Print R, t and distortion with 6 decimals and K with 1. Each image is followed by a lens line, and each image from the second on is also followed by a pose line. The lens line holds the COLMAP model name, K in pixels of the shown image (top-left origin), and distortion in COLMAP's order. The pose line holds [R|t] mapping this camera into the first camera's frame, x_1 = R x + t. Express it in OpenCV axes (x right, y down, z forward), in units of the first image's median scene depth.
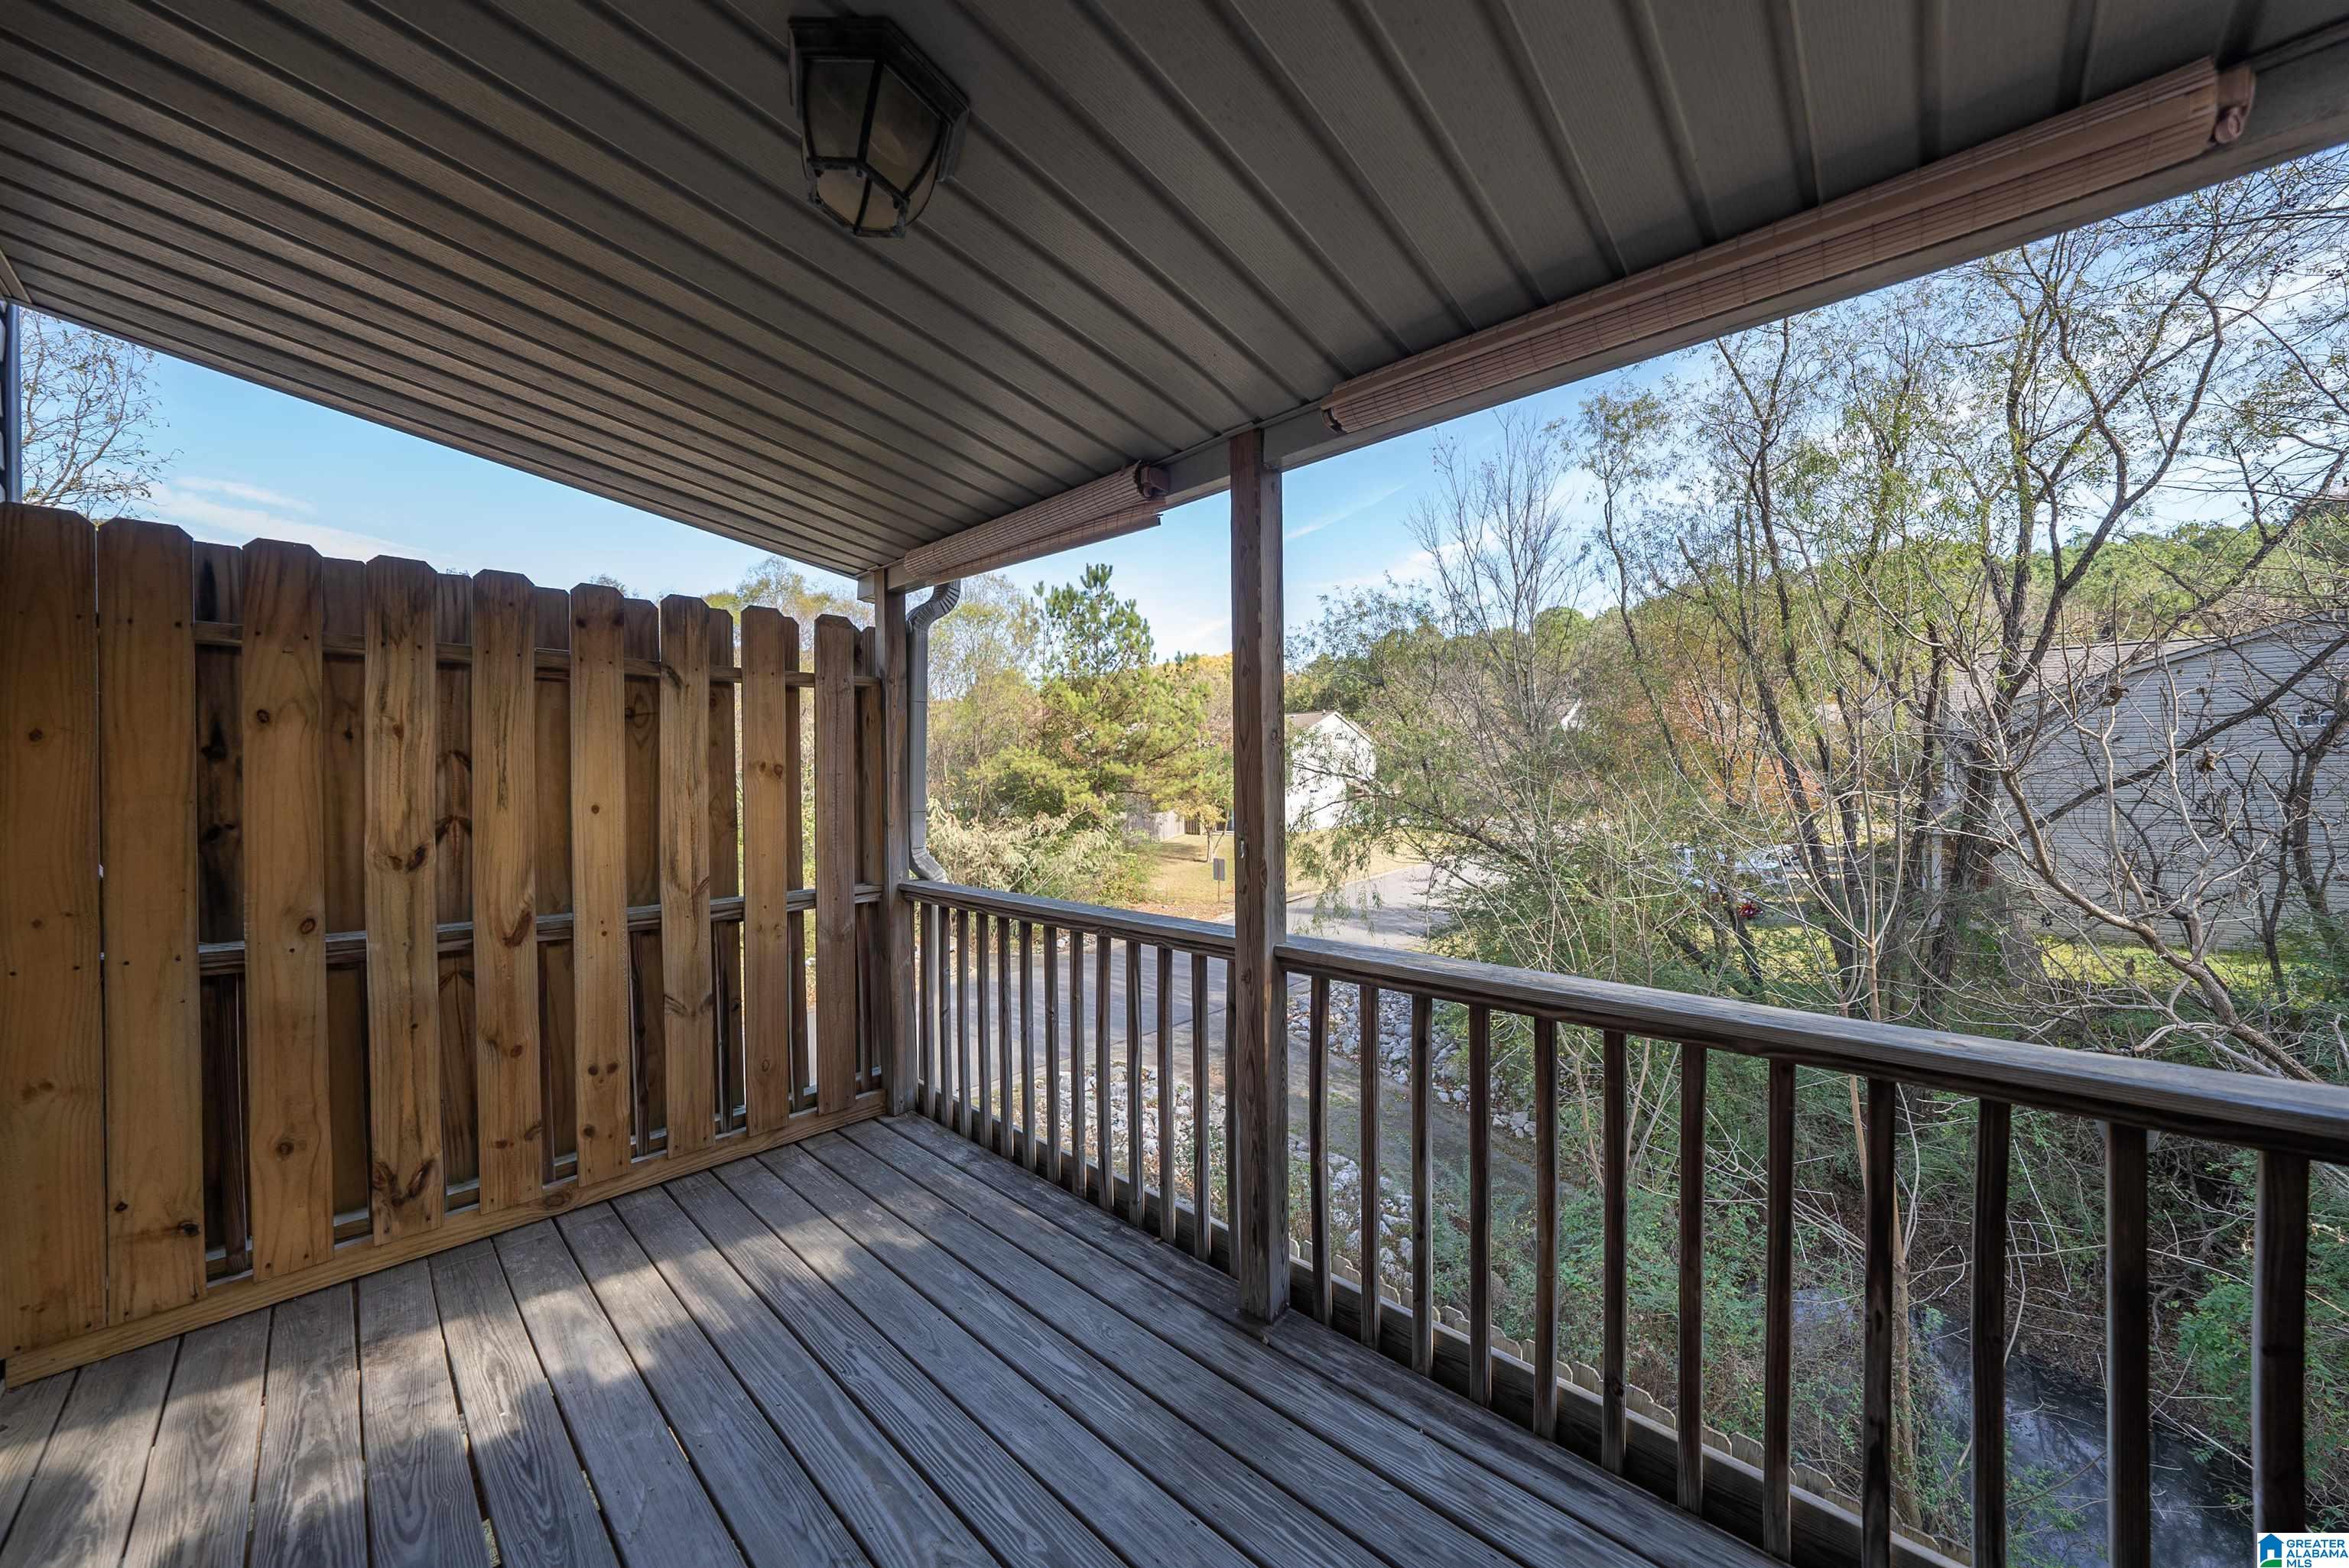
lens RADIAL K [[817.1, 0, 1173.7], [0, 817.1, 778.7], [0, 0, 1]] dist [-0.017021, 0.001842]
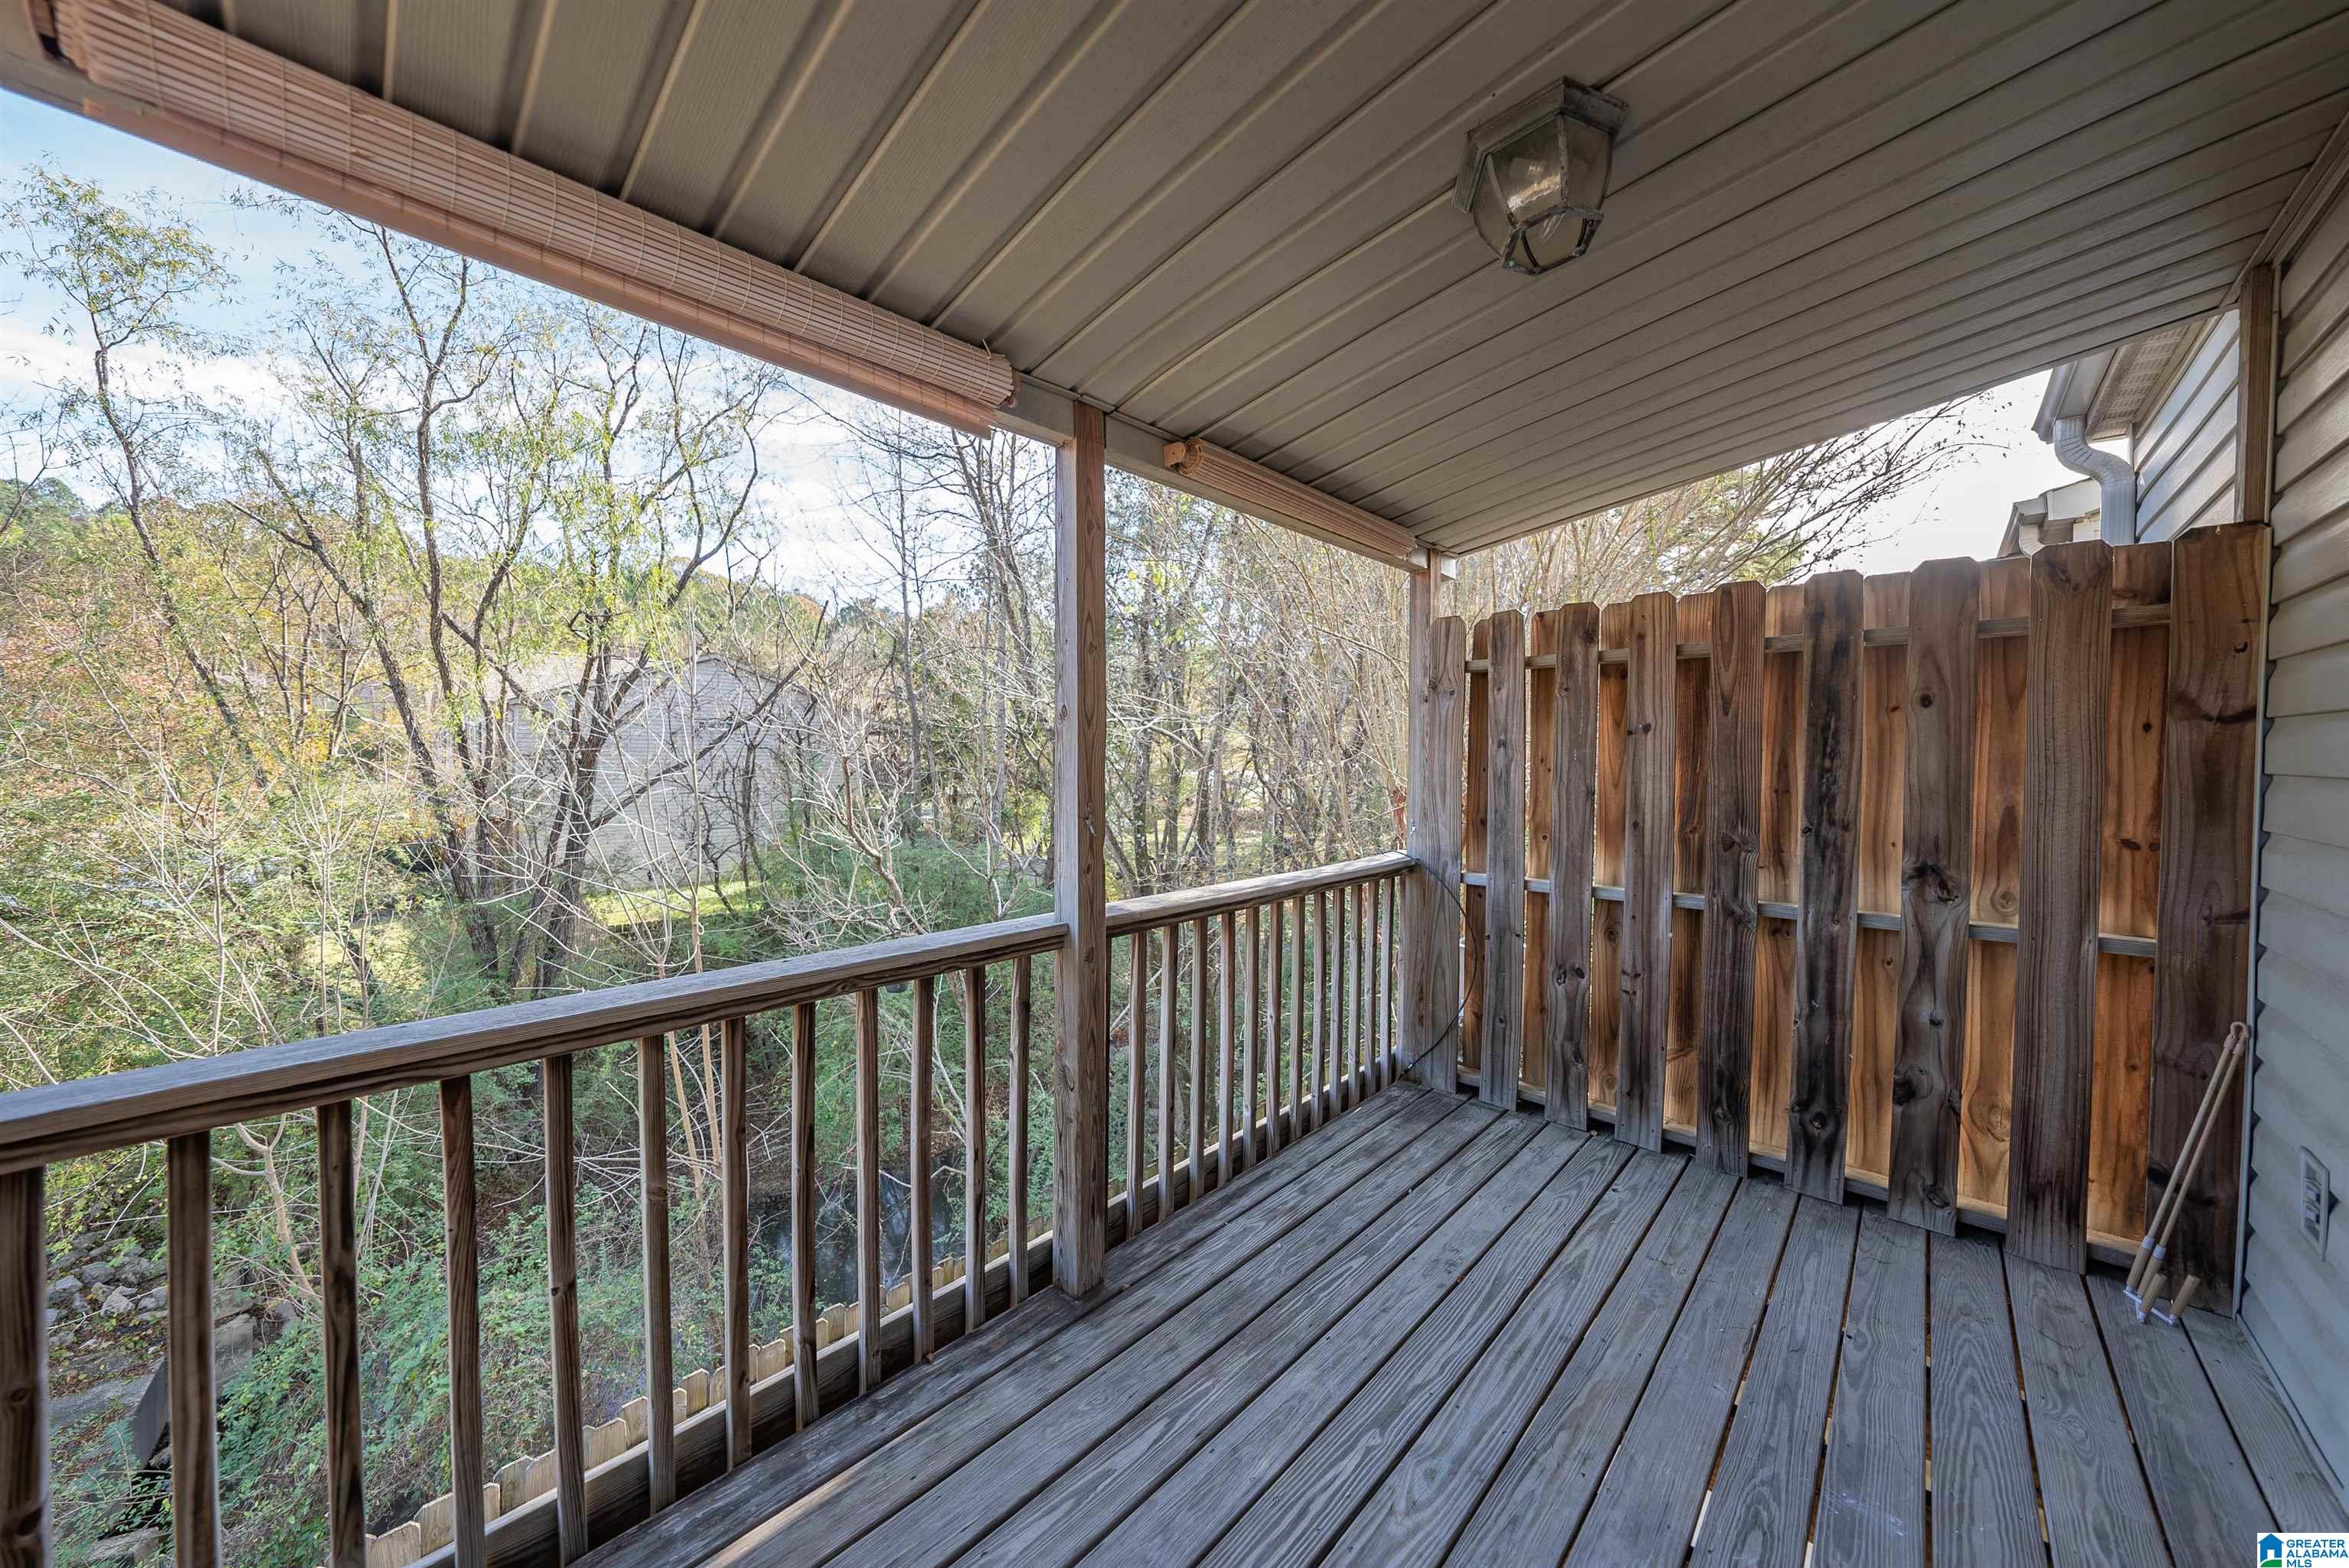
lens RADIAL K [[817.1, 0, 1173.0], [0, 817.1, 775.4], [0, 0, 1]] dist [-0.017021, 0.001842]
pose [[0.009299, -0.013680, 0.999863, -0.195208], [0.000100, 0.999906, 0.013679, 0.001888], [-0.999957, -0.000027, 0.009299, 0.192592]]
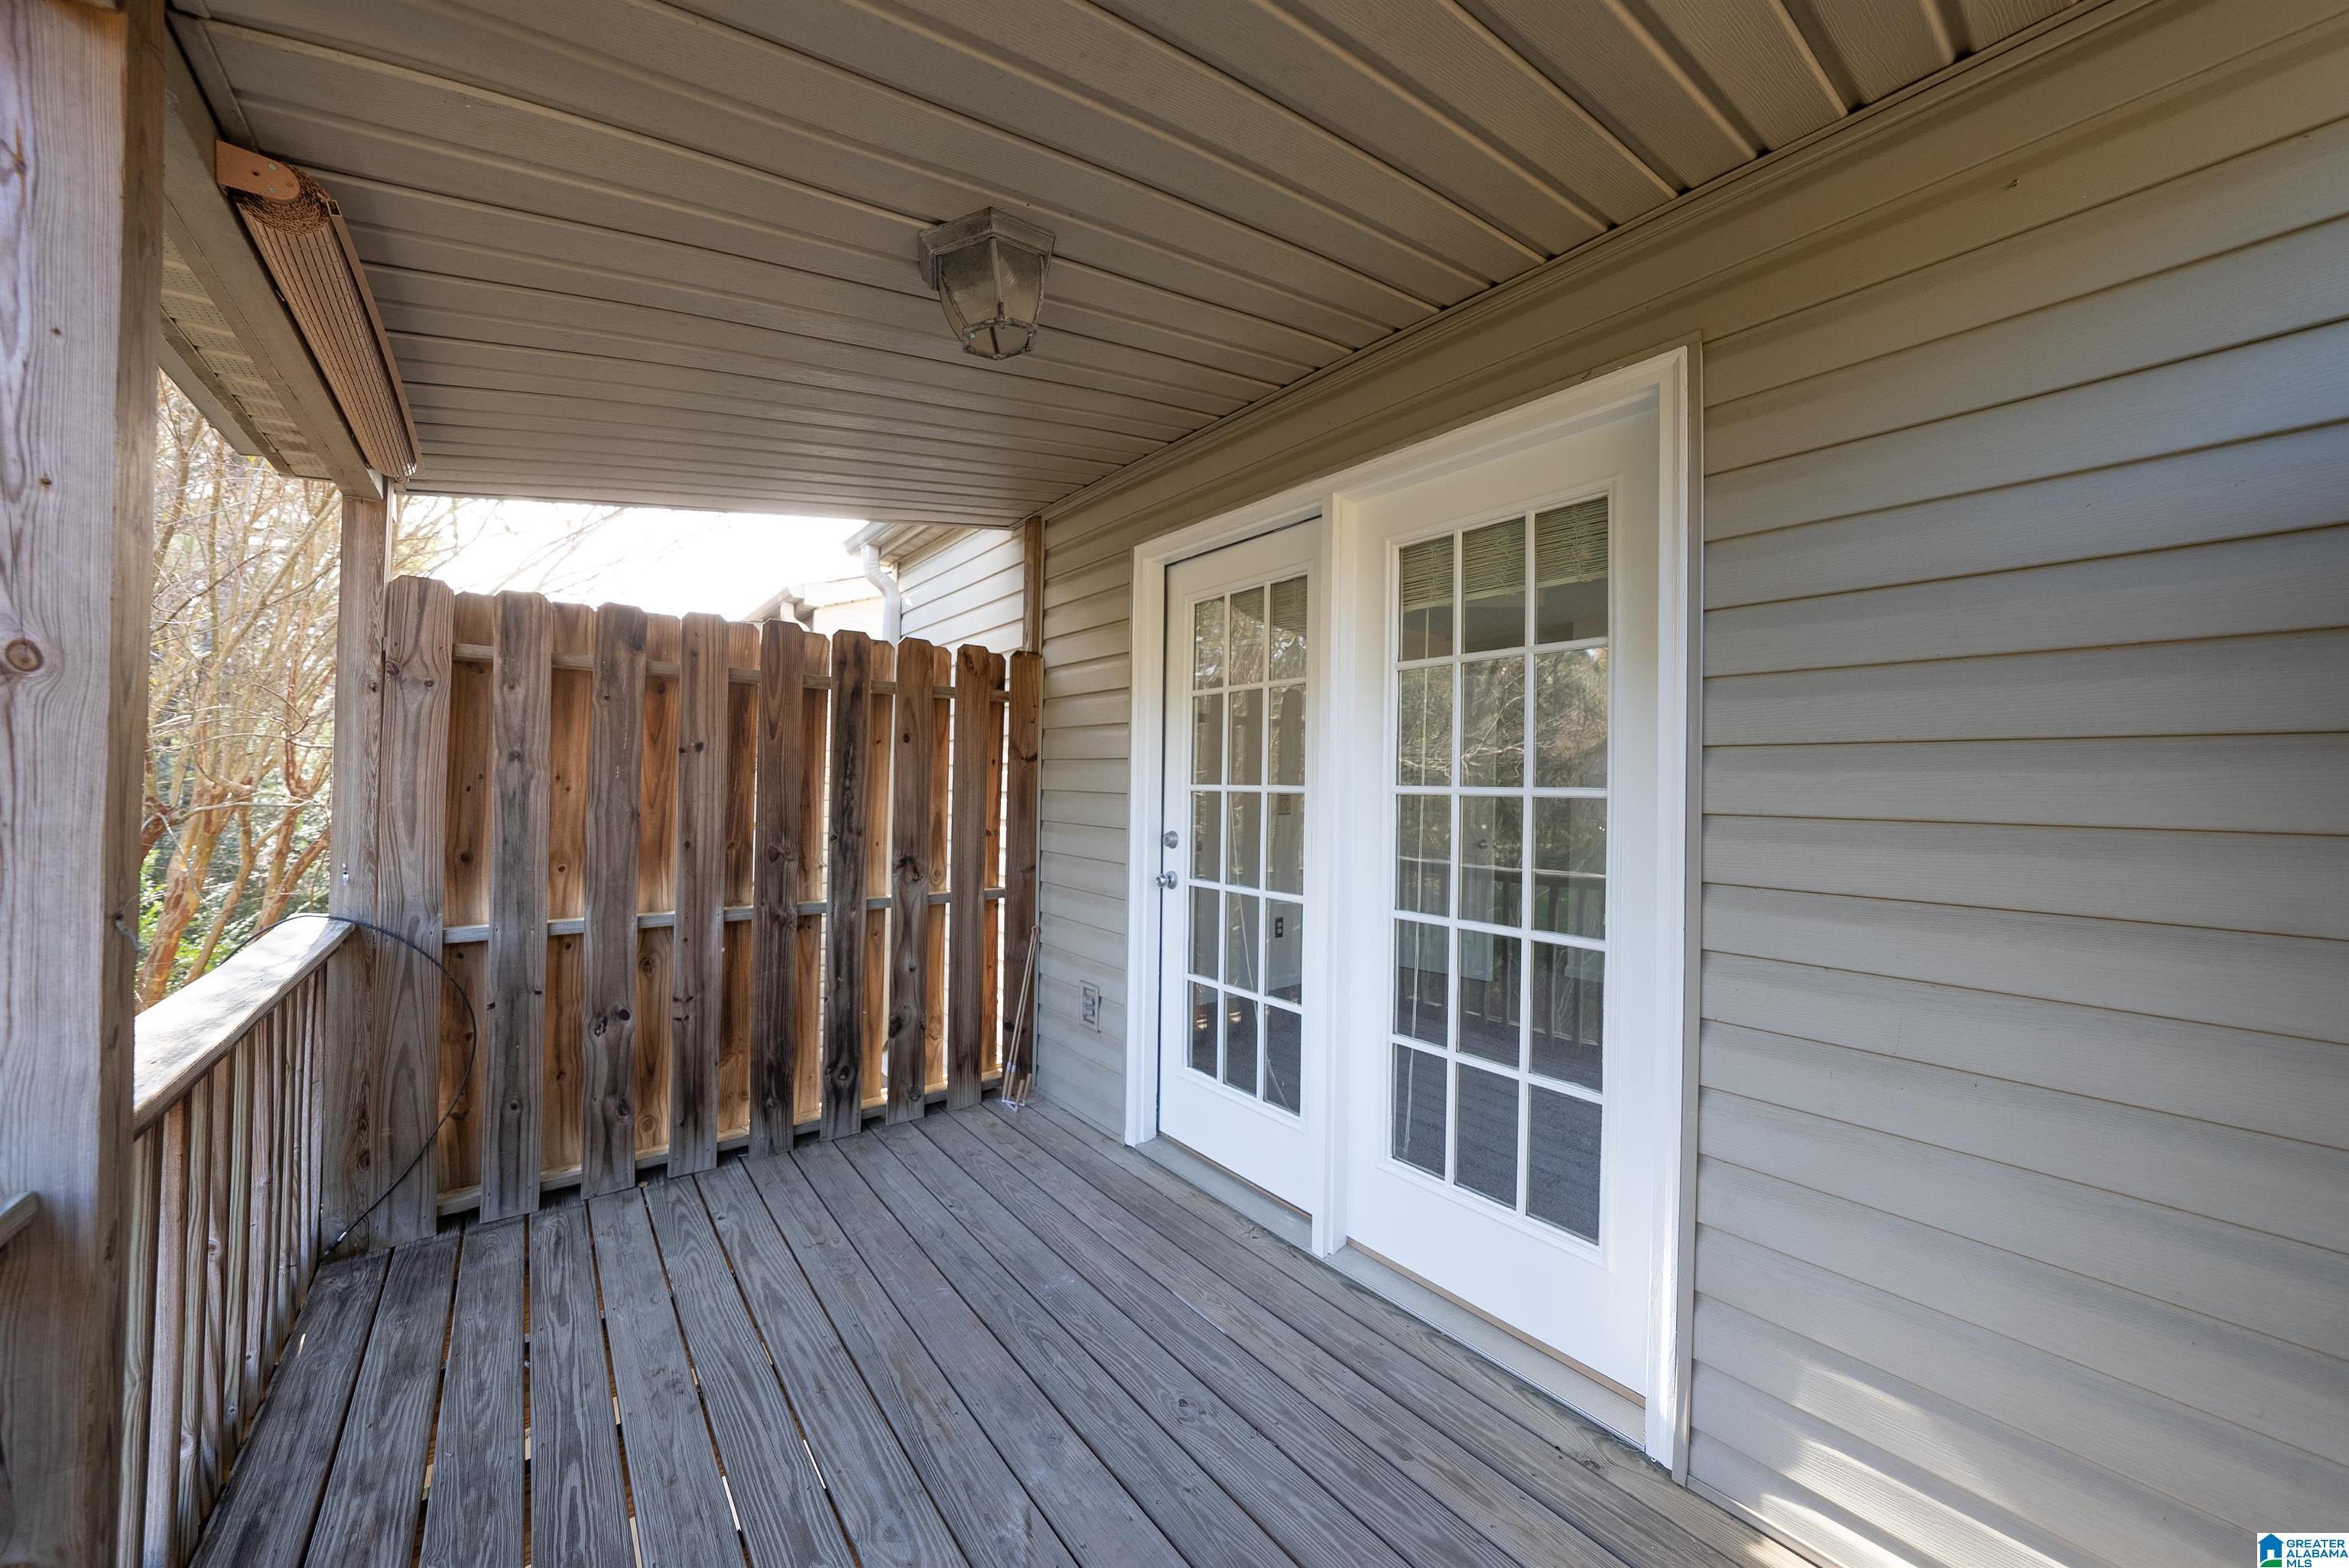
lens RADIAL K [[817.1, 0, 1166.1], [0, 817.1, 775.7], [0, 0, 1]] dist [-0.017021, 0.001842]
pose [[-0.987997, -0.007069, 0.154312, -0.109738], [-0.008413, 0.999932, -0.008062, 0.000193], [-0.154244, -0.009264, -0.987989, 0.287629]]
